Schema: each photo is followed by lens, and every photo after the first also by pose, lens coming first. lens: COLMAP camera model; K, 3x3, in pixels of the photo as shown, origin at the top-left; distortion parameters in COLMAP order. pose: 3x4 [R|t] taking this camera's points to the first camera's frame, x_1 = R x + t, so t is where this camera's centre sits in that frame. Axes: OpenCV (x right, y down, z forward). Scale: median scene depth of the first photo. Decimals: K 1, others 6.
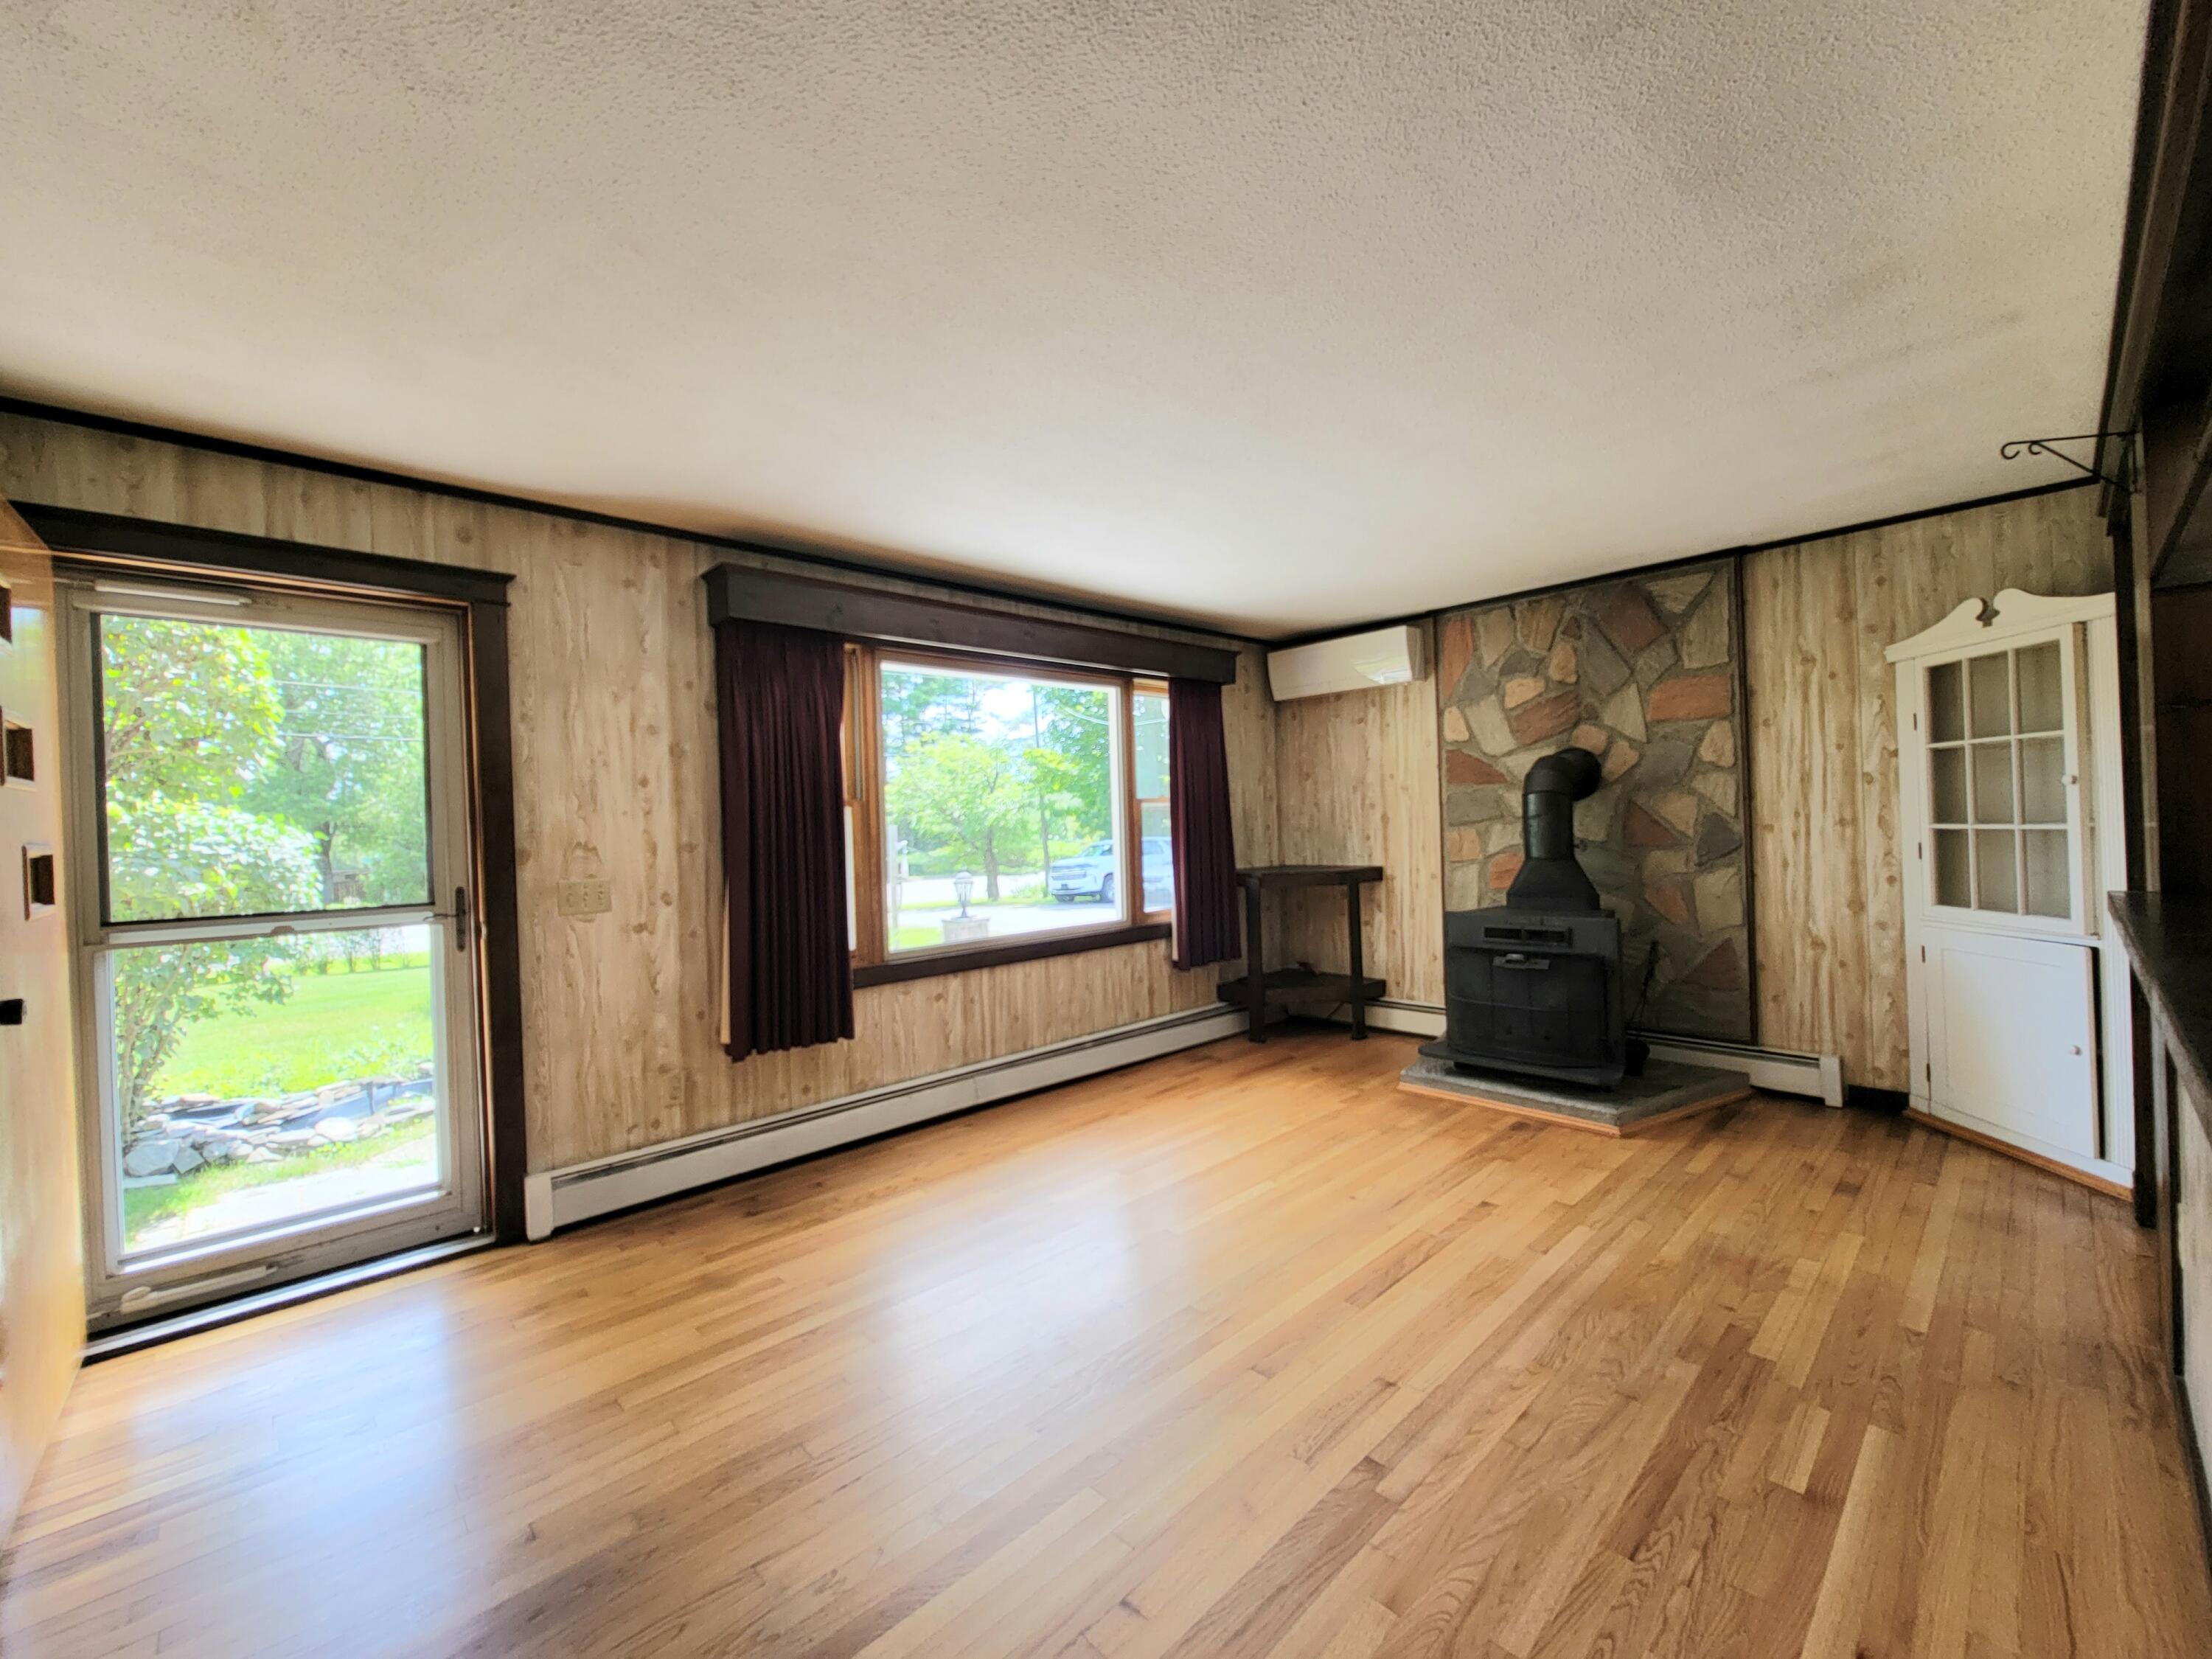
lens RADIAL K [[891.9, 0, 1106.5], [0, 891.9, 831.4], [0, 0, 1]] dist [-0.002471, -0.000255]
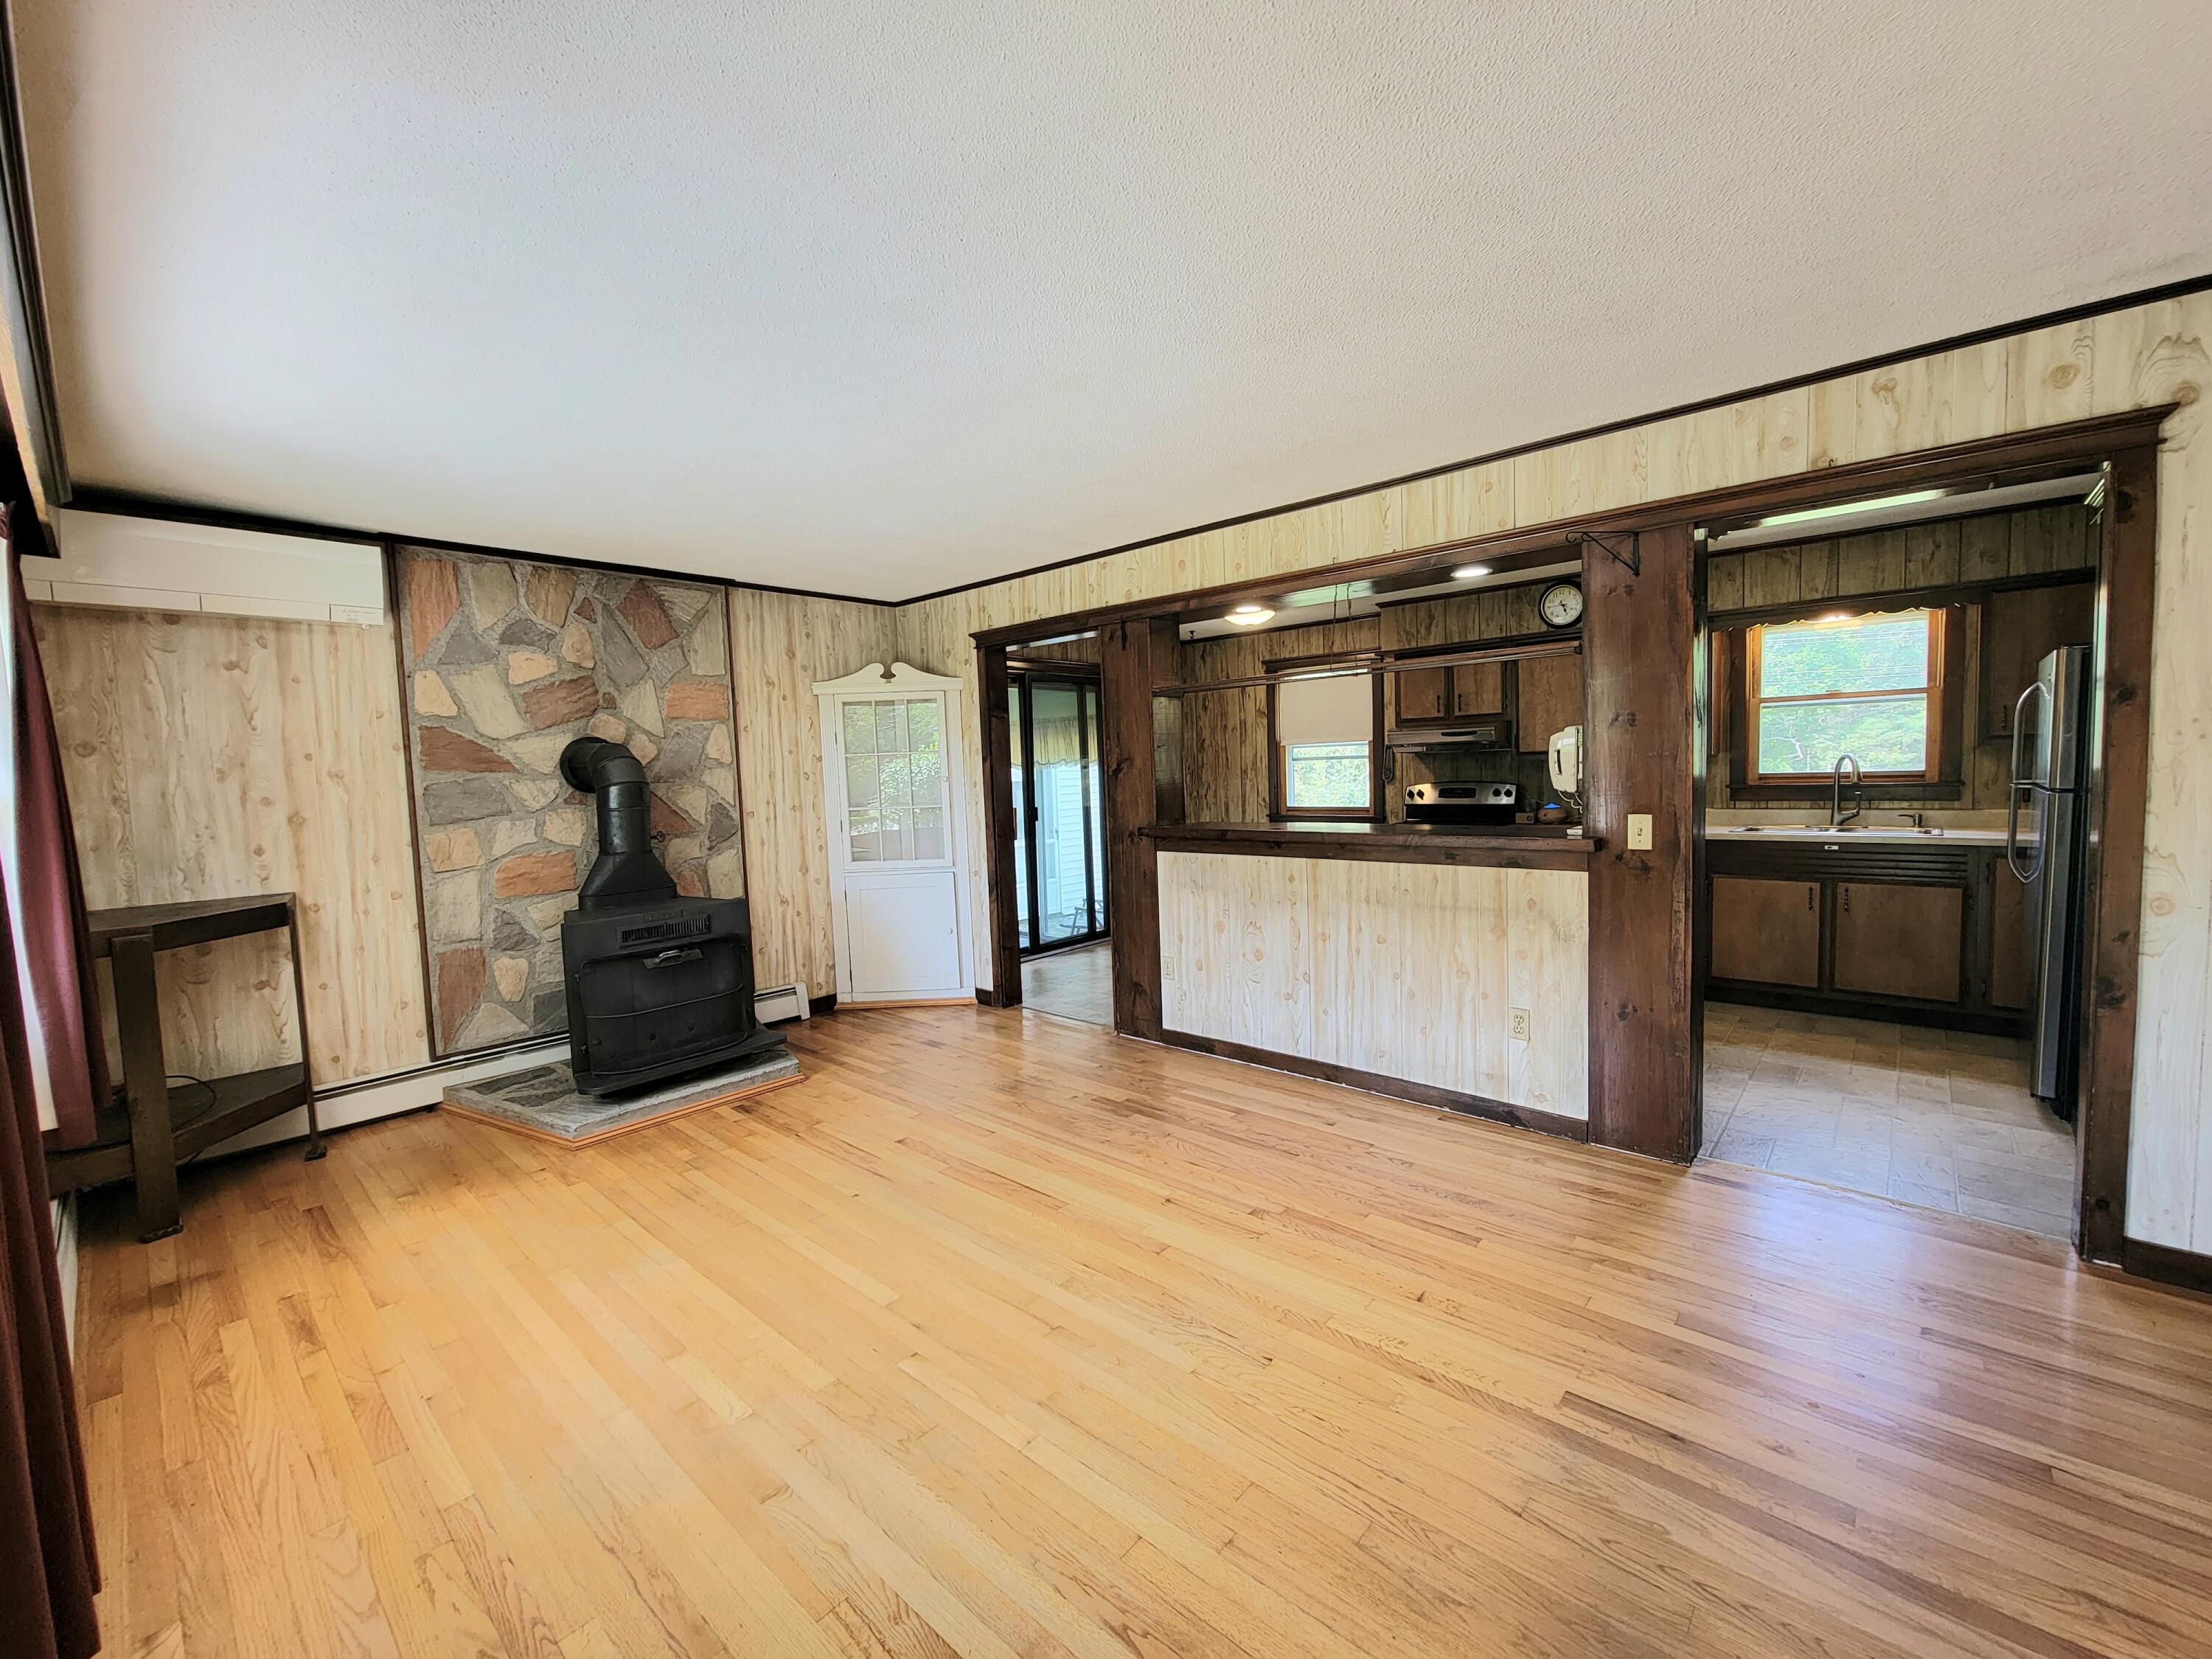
lens RADIAL K [[891.9, 0, 1116.3], [0, 891.9, 832.9], [0, 0, 1]] dist [-0.002471, -0.000255]
pose [[-0.075227, -0.037314, 0.996468, -0.558850], [0.044585, 0.998174, 0.040744, -0.006676], [-0.996169, 0.047493, -0.073426, 0.621594]]
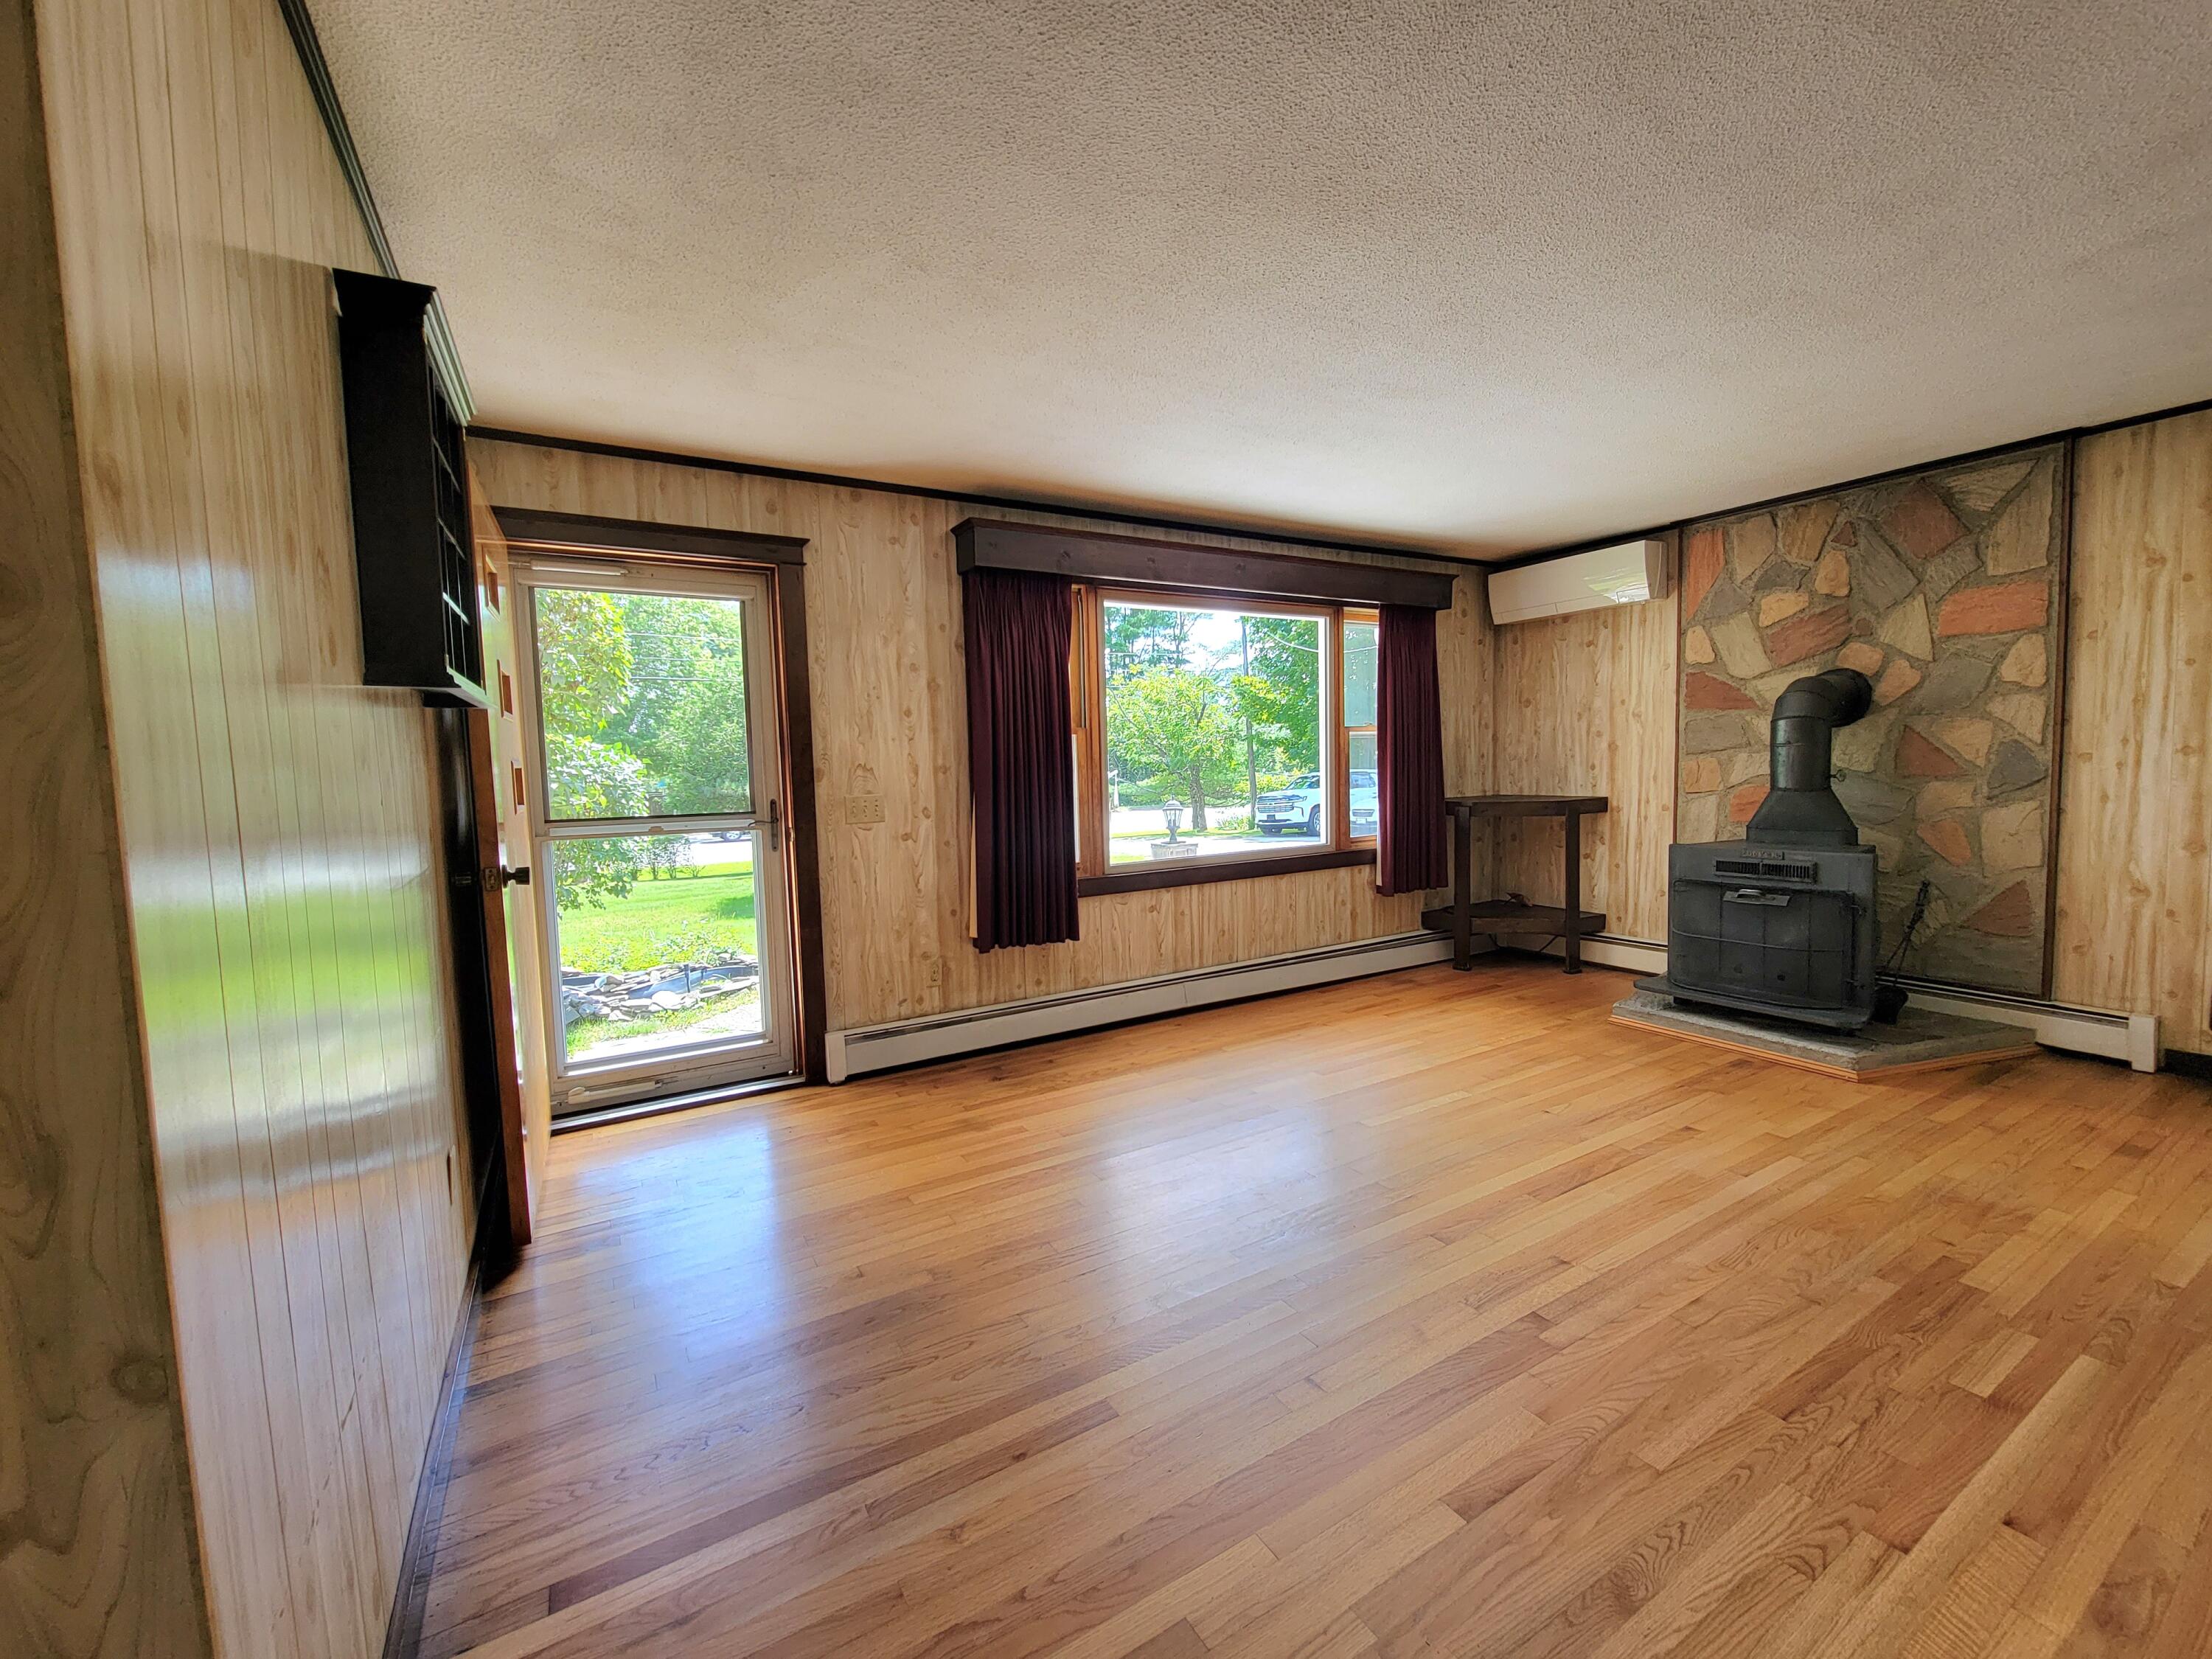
lens RADIAL K [[891.9, 0, 1108.3], [0, 891.9, 831.9], [0, 0, 1]] dist [-0.002471, -0.000255]
pose [[0.974141, 0.022505, -0.224819, 0.004272], [-0.005134, 0.996975, 0.077553, 0.007225], [0.225884, -0.074393, 0.971310, -0.078475]]
